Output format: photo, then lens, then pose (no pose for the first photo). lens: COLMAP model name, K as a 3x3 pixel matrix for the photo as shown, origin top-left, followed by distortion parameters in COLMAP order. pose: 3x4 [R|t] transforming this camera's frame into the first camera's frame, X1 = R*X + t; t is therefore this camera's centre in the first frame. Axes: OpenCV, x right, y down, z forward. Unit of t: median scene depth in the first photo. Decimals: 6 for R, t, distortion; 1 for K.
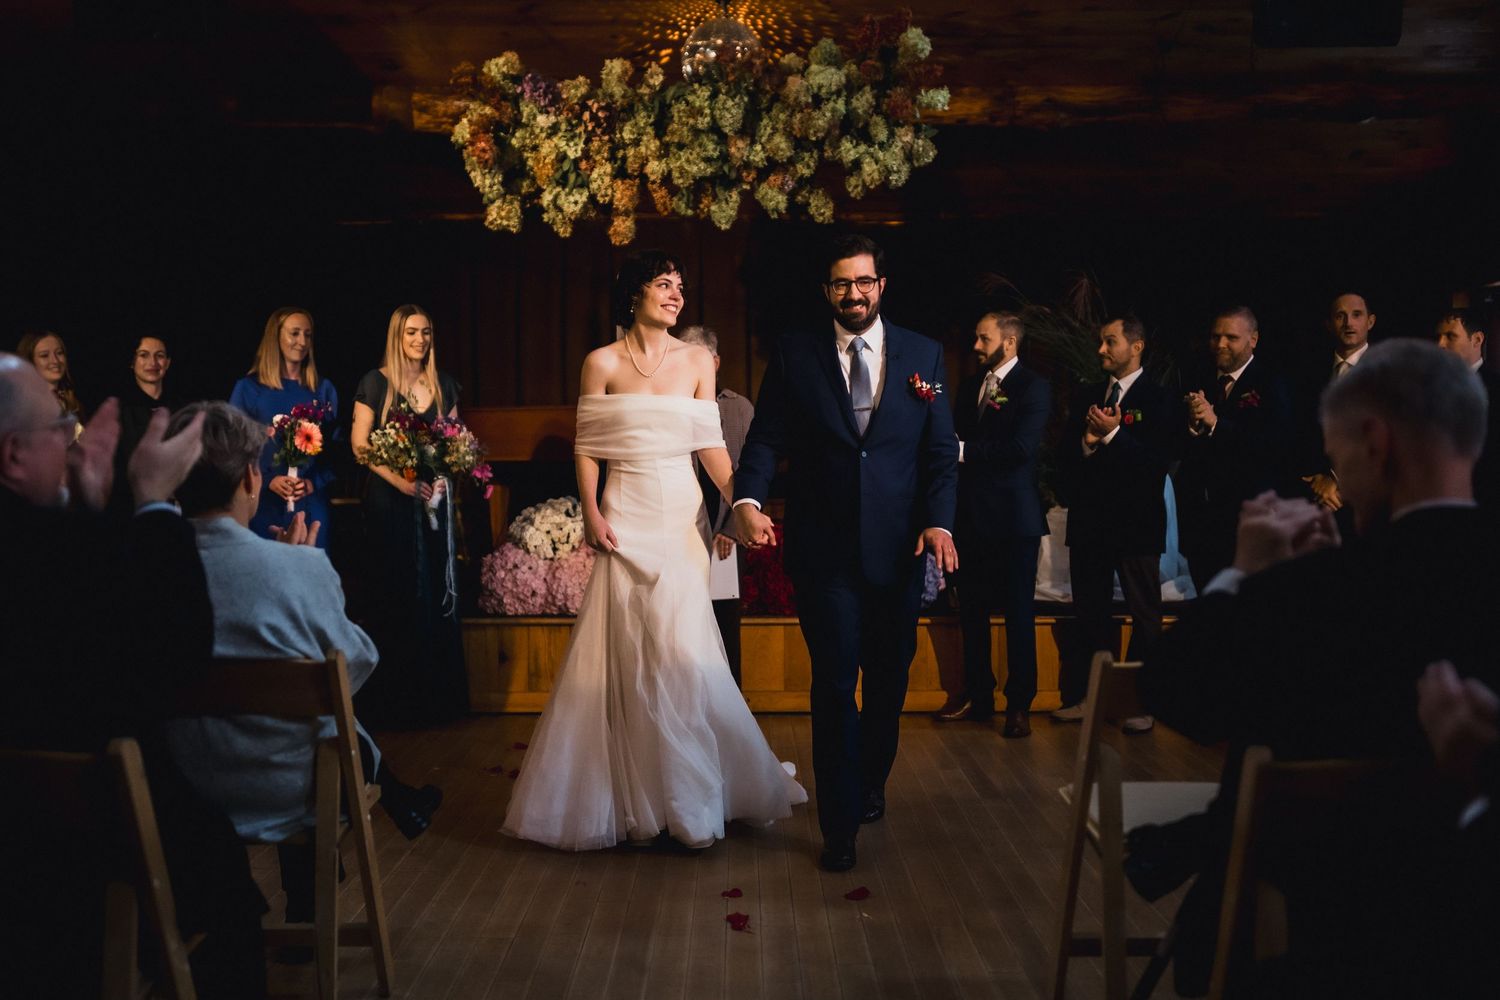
lens RADIAL K [[1790.4, 0, 750.0], [0, 1790.4, 500.0], [0, 0, 1]] dist [0.055636, -0.017027]
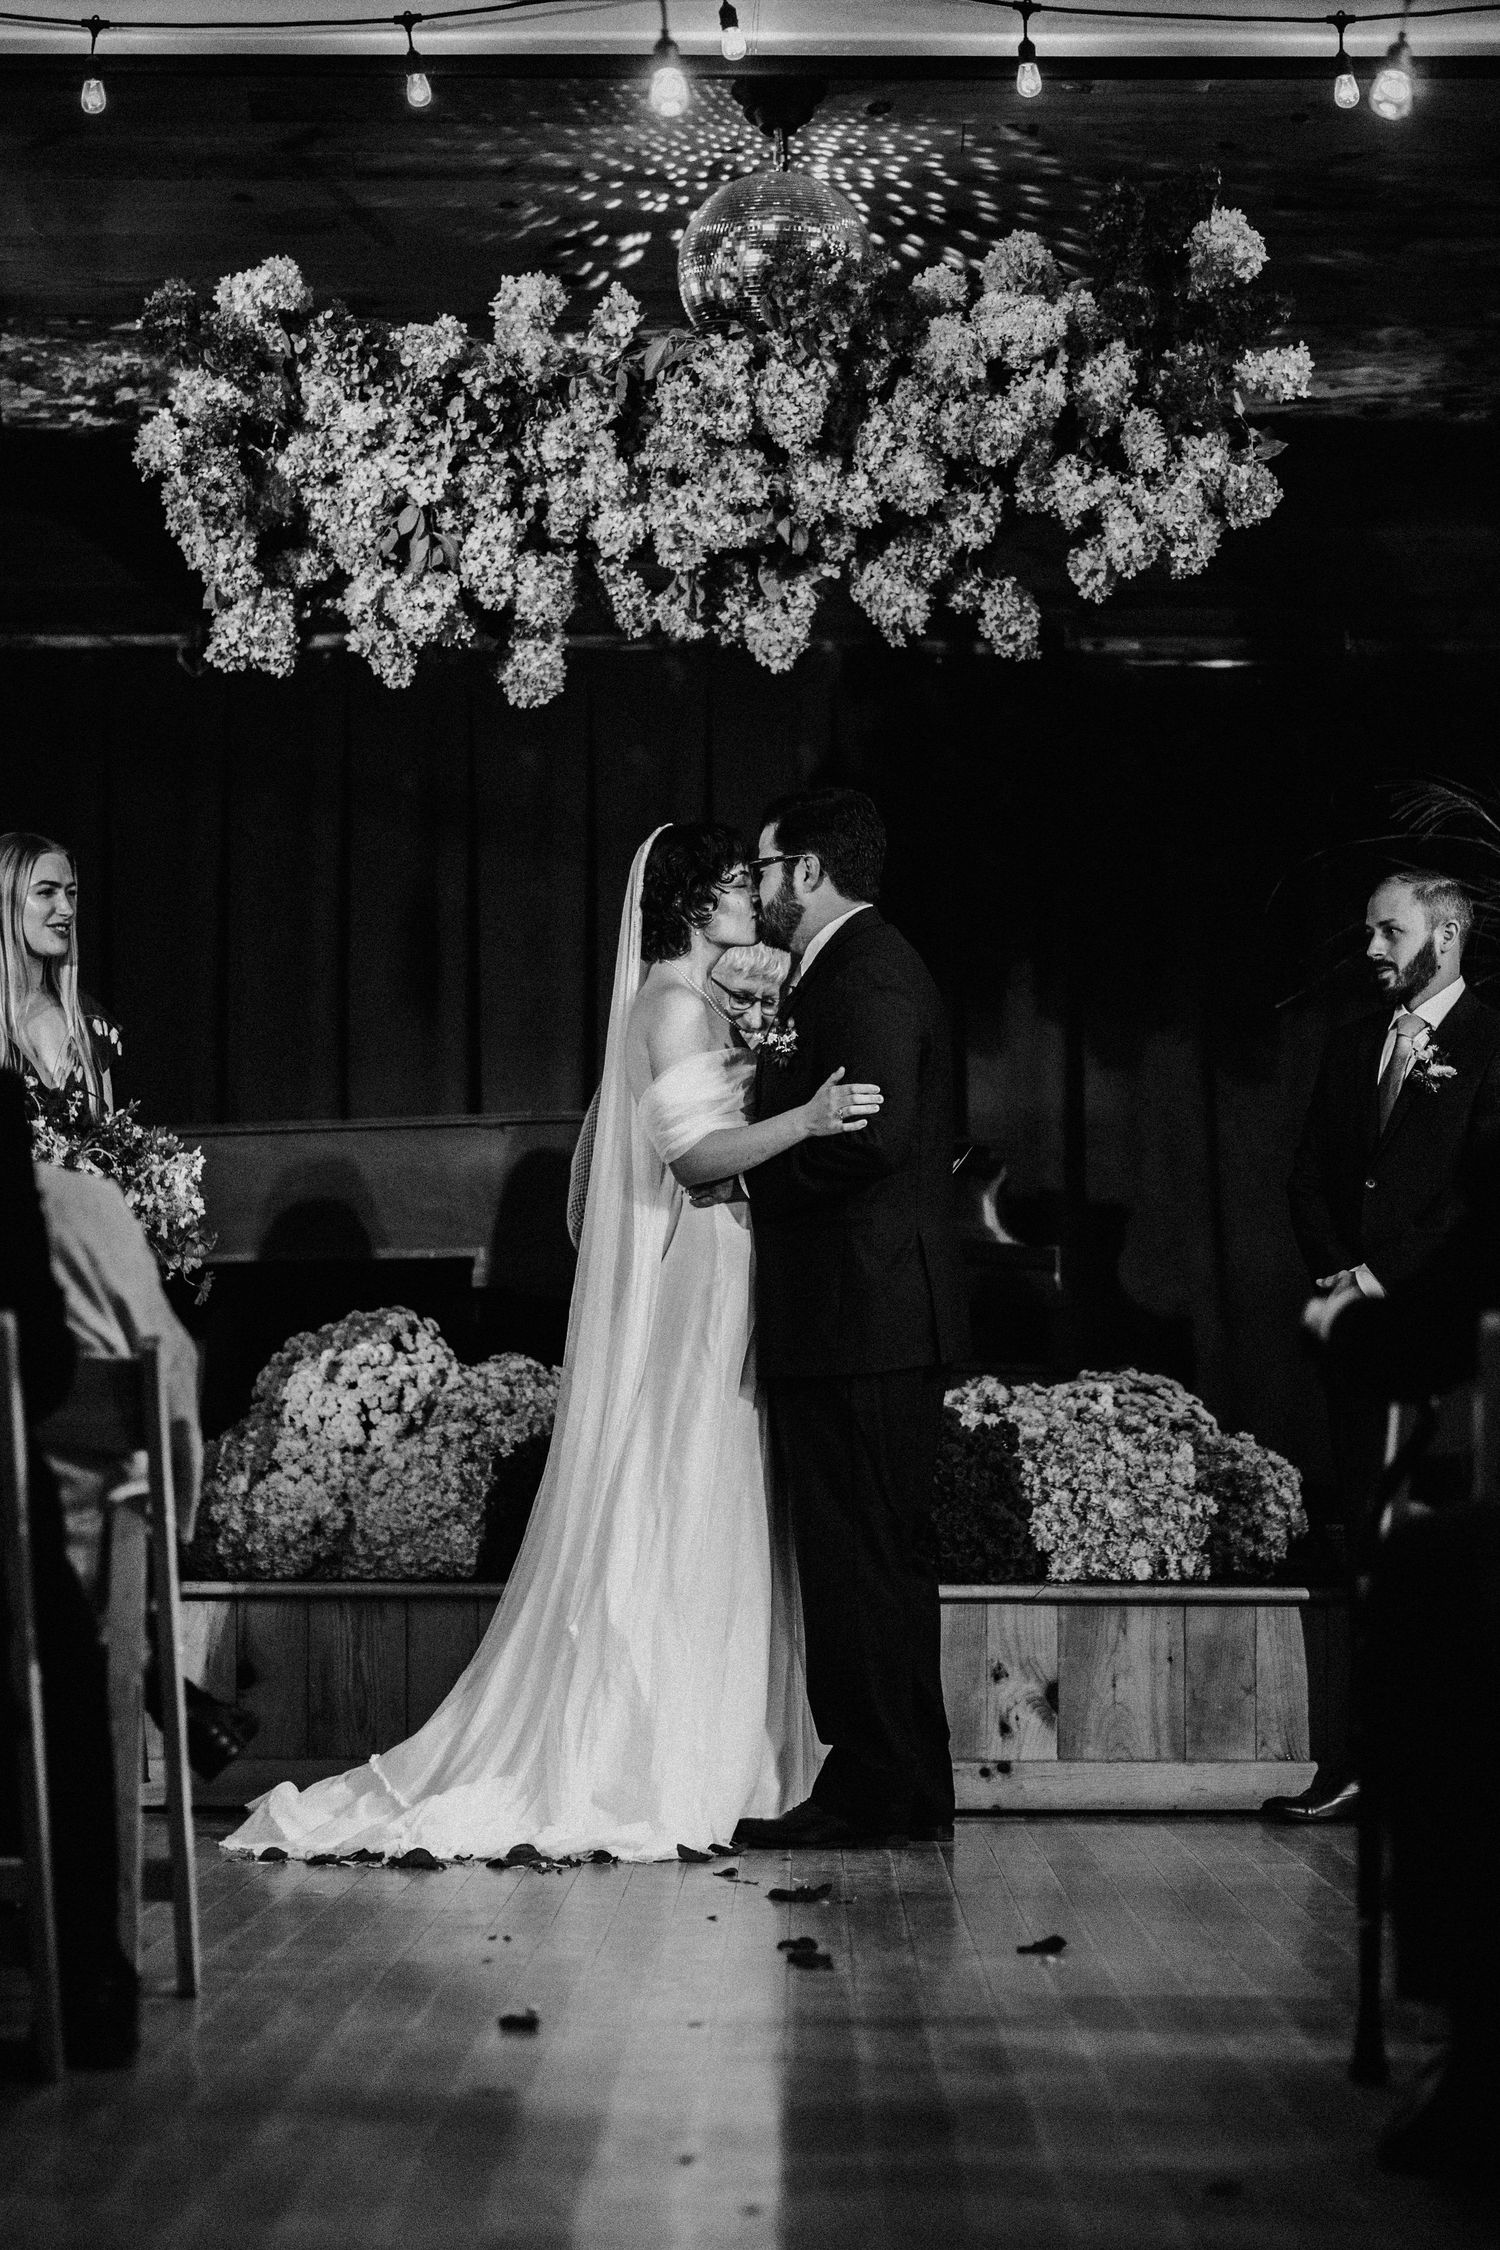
lens RADIAL K [[5998.3, 0, 820.7], [0, 5998.3, 1134.5], [0, 0, 1]] dist [-0.050673, -0.228490]
pose [[0.999973, 0.006721, -0.002890, 0.000408], [-0.006920, 0.997122, -0.075500, 0.064290], [0.002375, 0.075518, 0.997142, -0.399623]]
